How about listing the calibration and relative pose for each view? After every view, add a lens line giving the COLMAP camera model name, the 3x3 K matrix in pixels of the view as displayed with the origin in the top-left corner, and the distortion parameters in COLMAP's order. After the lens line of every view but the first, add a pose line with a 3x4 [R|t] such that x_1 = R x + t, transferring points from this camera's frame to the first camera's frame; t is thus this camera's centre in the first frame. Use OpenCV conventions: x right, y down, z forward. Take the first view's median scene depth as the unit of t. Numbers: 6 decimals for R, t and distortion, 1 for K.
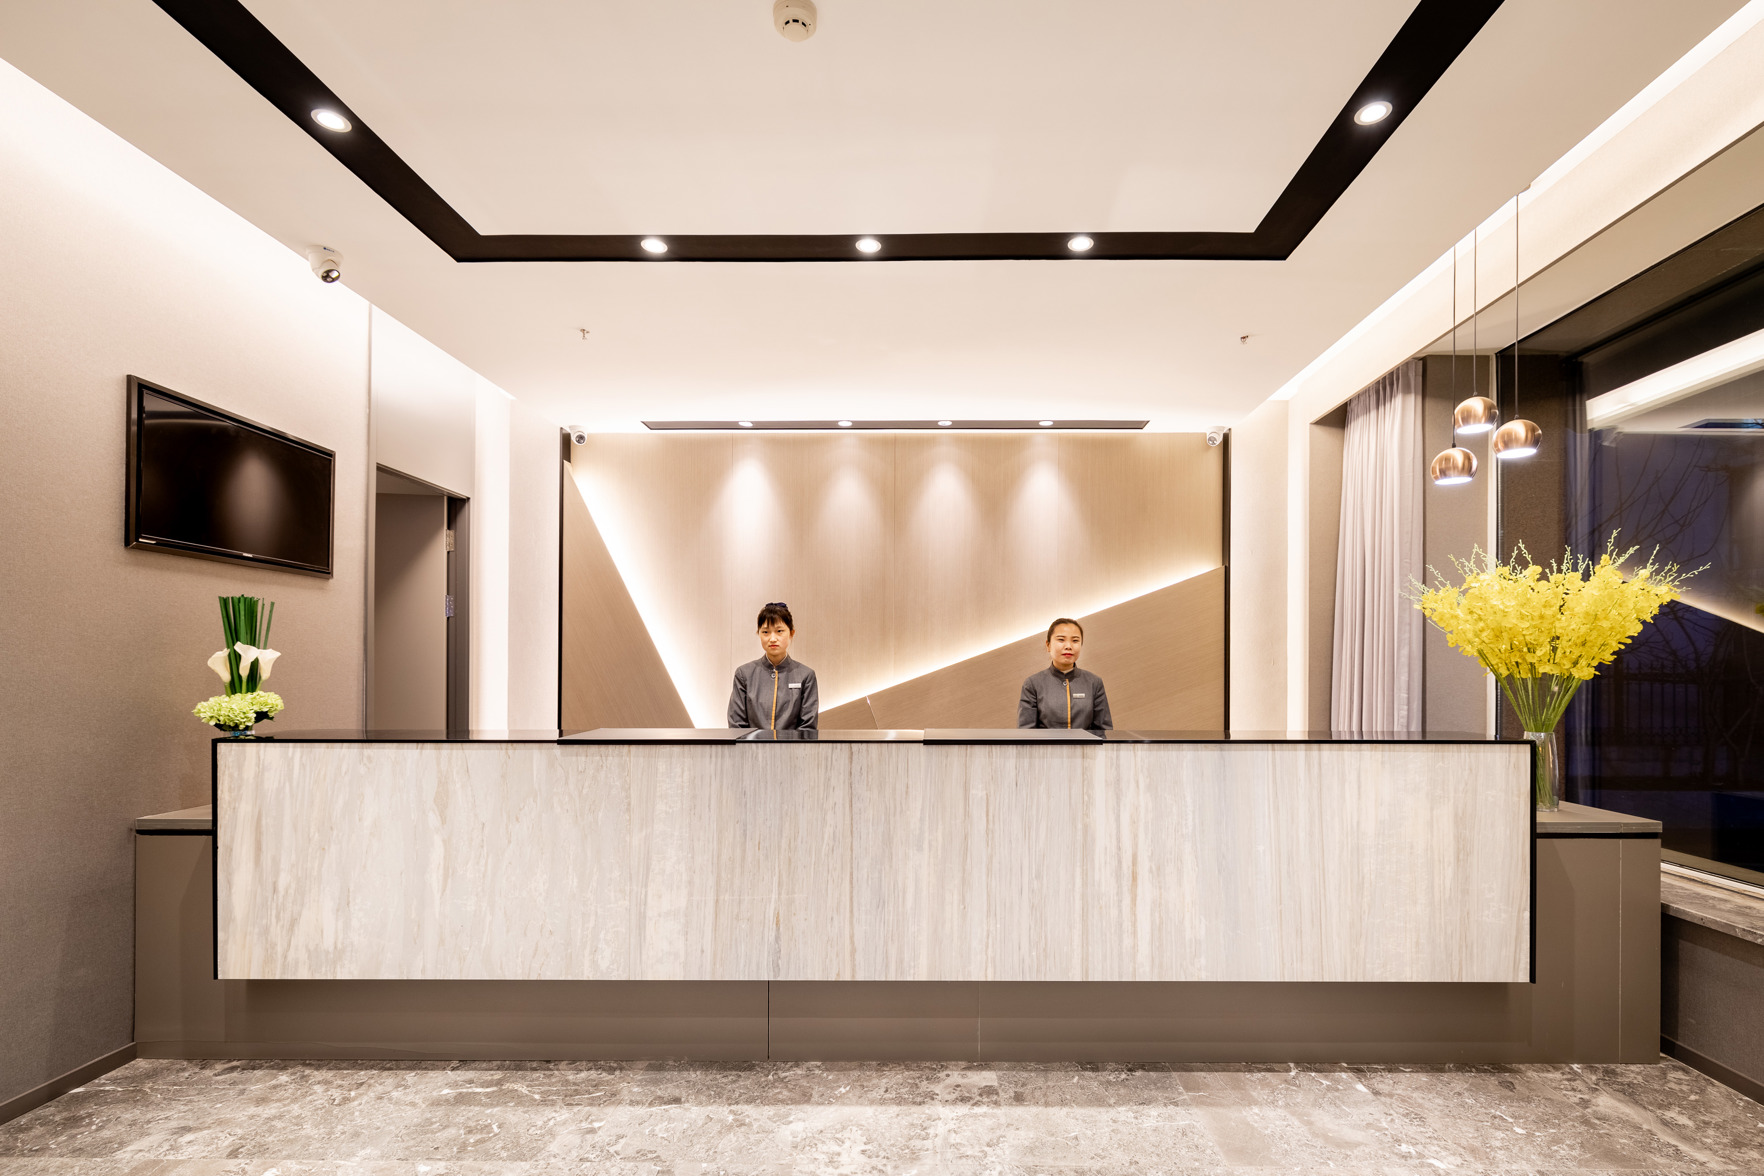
lens RADIAL K [[816.8, 0, 879.5], [0, 816.8, 659.8], [0, 0, 1]] dist [0.002793, -0.000383]
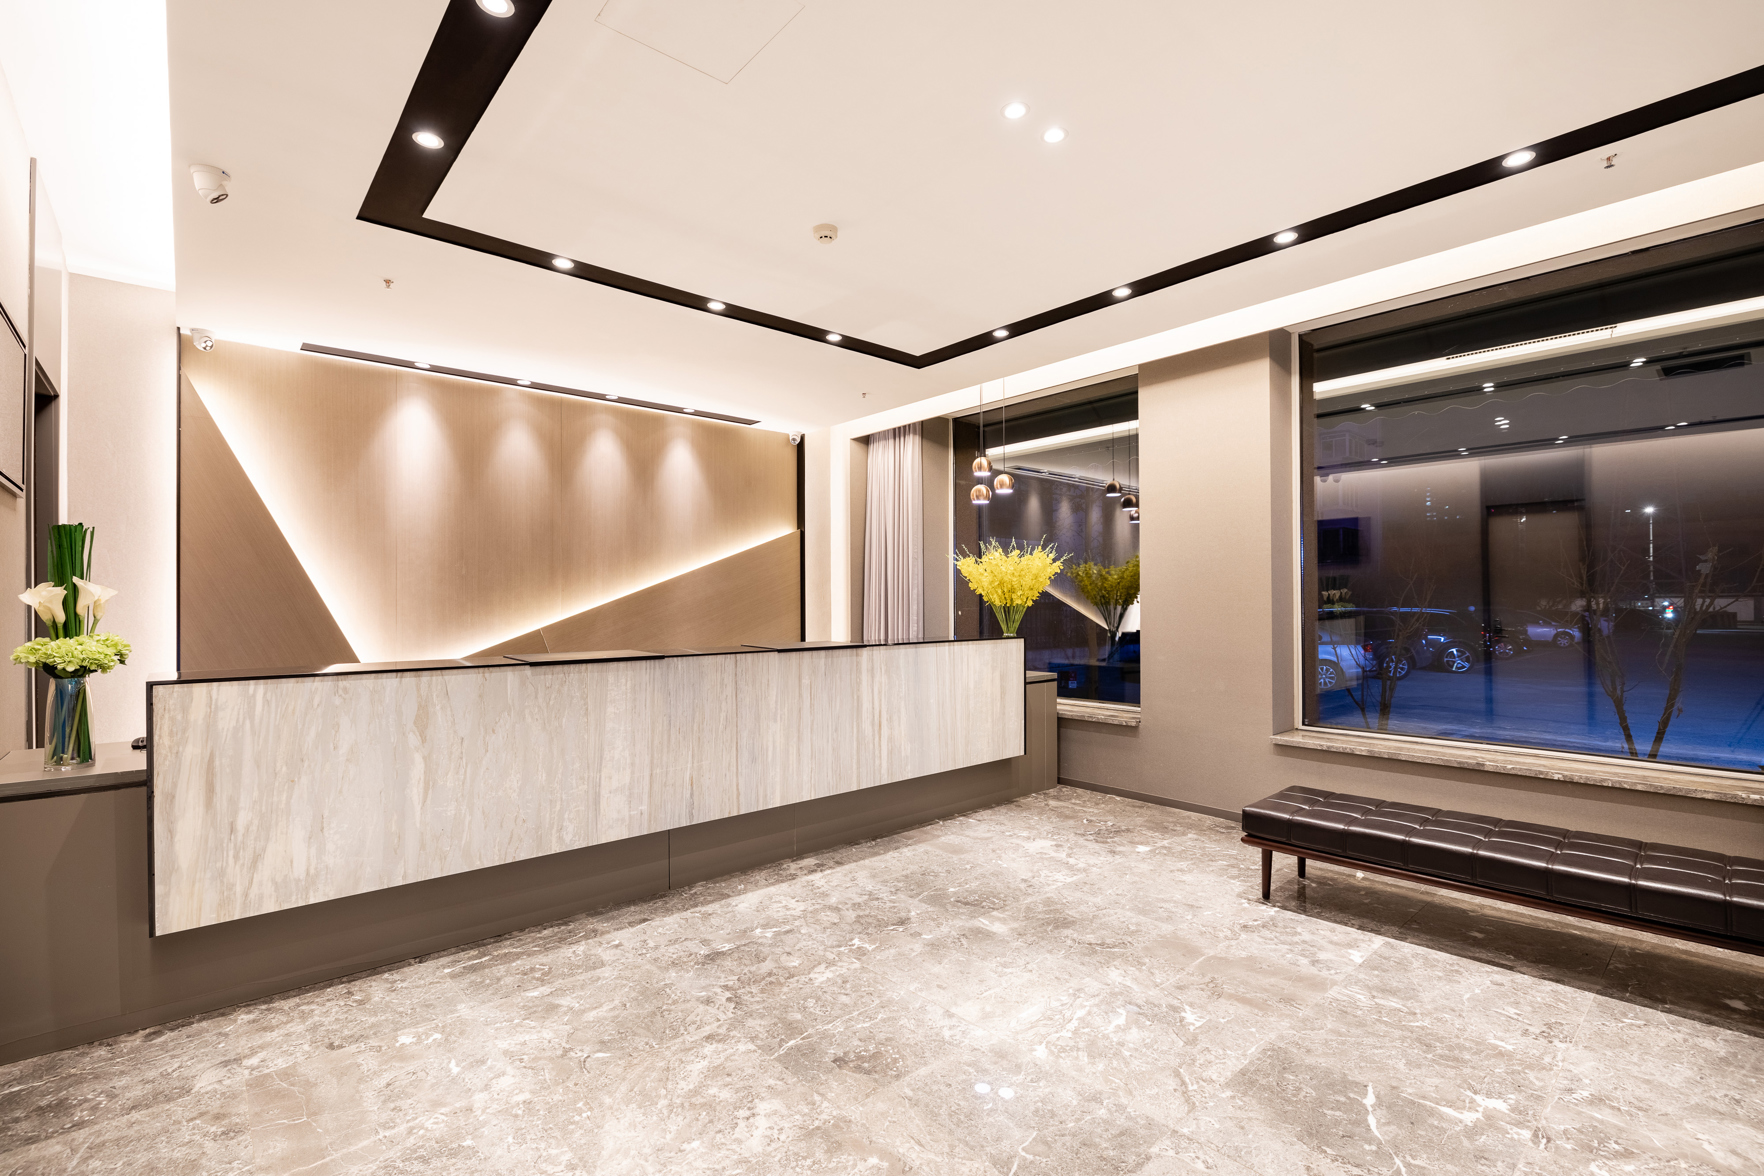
lens RADIAL K [[786.6, 0, 882.0], [0, 786.6, 588.0], [0, 0, 1]] dist [-0.001028, 0.000186]
pose [[0.744993, 0.007921, 0.667025, -0.787604], [-0.002215, 0.999953, -0.009400, -0.003870], [-0.667068, 0.005525, 0.744976, -0.231879]]
